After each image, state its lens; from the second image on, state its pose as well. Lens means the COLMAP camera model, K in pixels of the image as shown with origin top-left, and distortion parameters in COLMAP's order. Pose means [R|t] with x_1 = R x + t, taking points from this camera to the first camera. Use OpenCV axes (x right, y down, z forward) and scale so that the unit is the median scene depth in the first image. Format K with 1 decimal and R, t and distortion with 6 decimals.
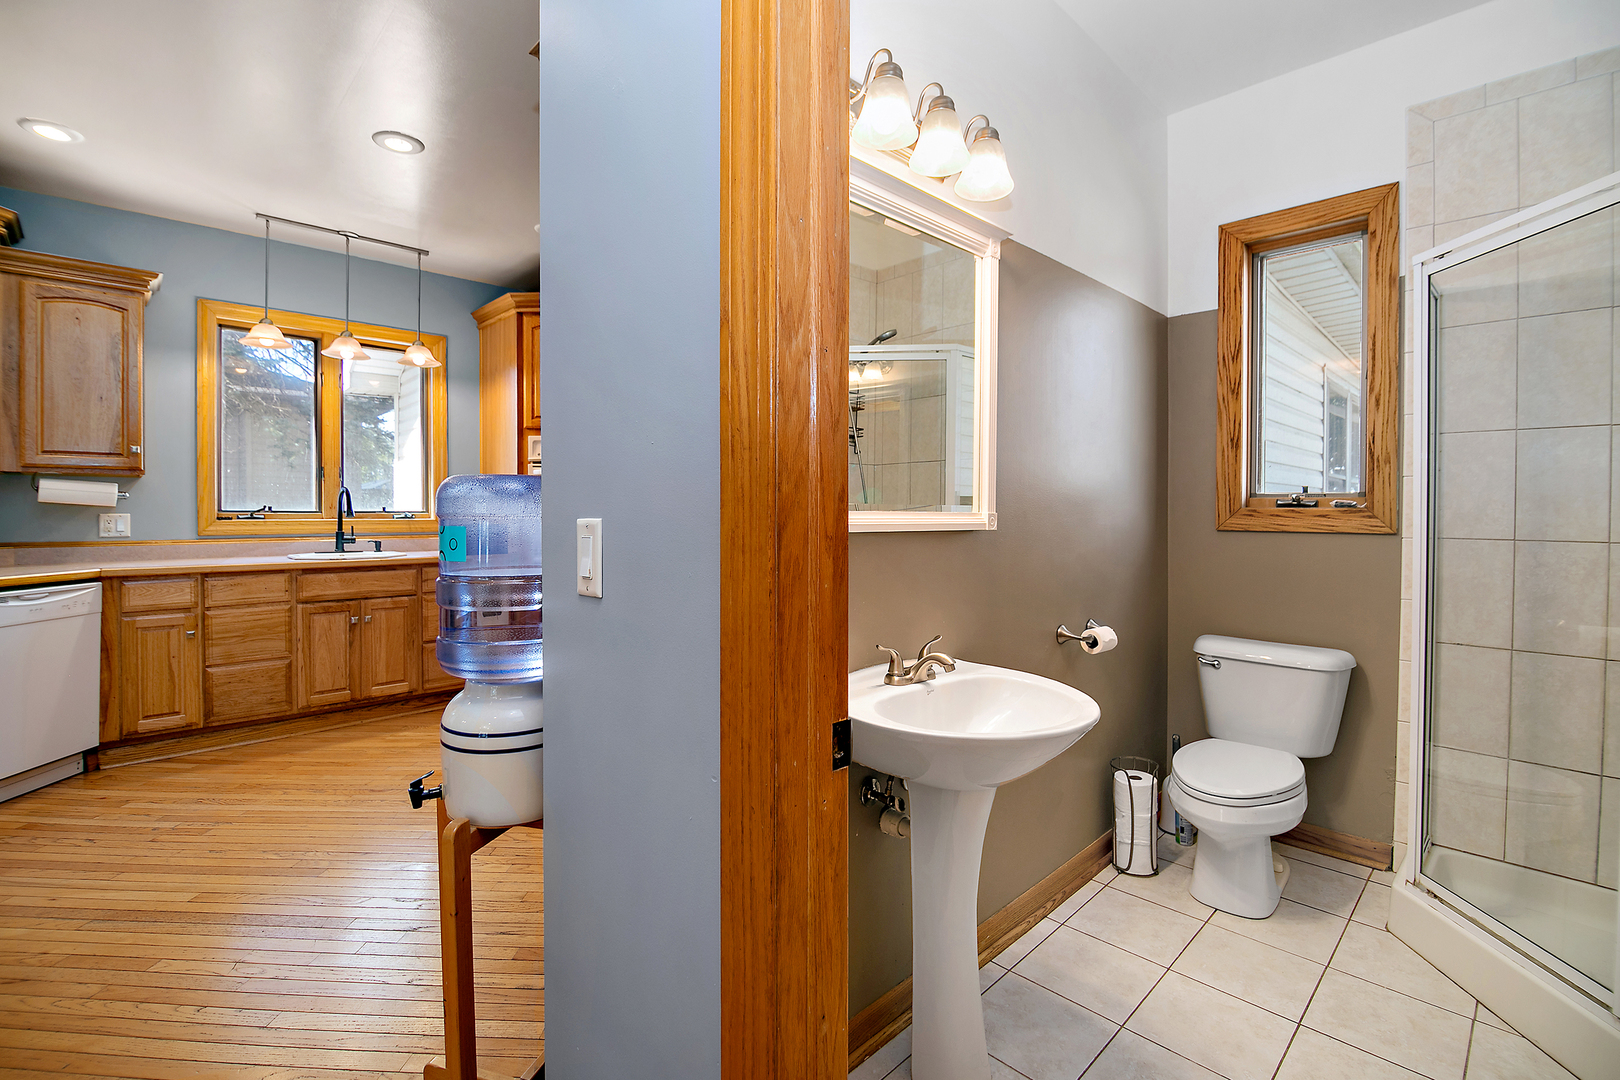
lens RADIAL K [[736.1, 0, 780.7], [0, 736.1, 499.6], [0, 0, 1]] dist [0.016967, -0.009668]
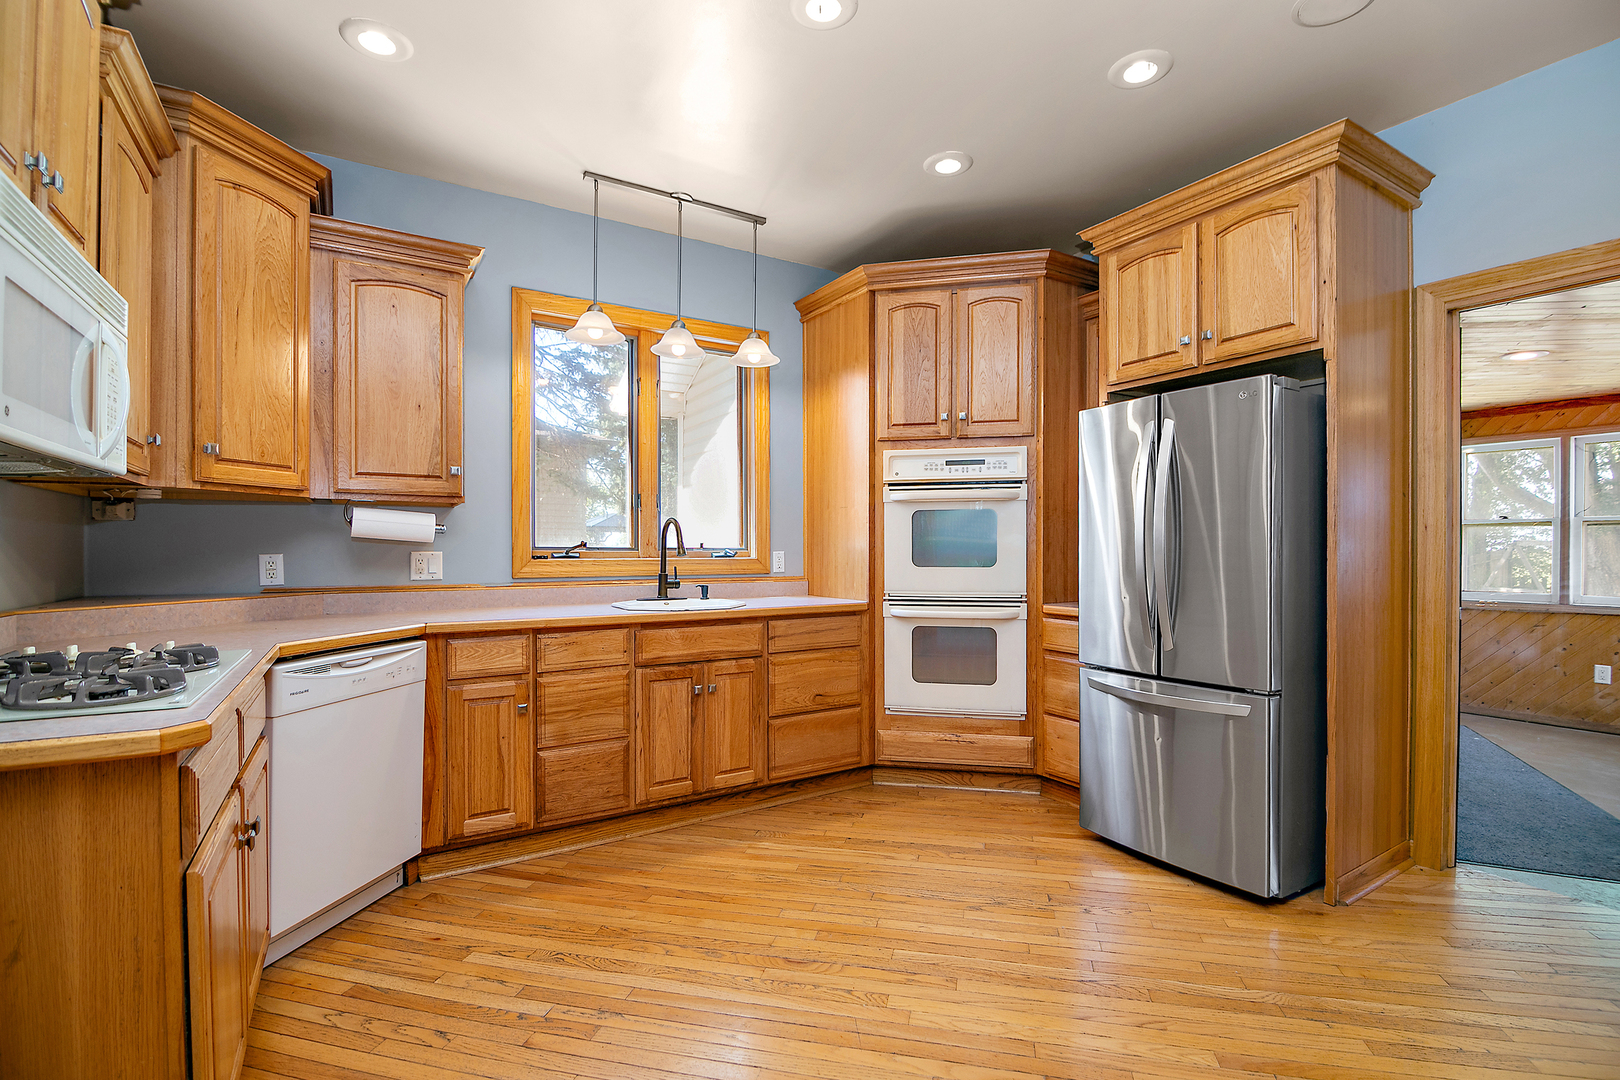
lens RADIAL K [[736.1, 0, 807.5], [0, 736.1, 528.1], [0, 0, 1]] dist [0.016967, -0.009668]
pose [[0.983375, -0.007902, -0.181417, -0.355456], [0.005488, 0.999890, -0.013802, 0.006892], [0.181506, 0.012576, 0.983309, 0.290598]]
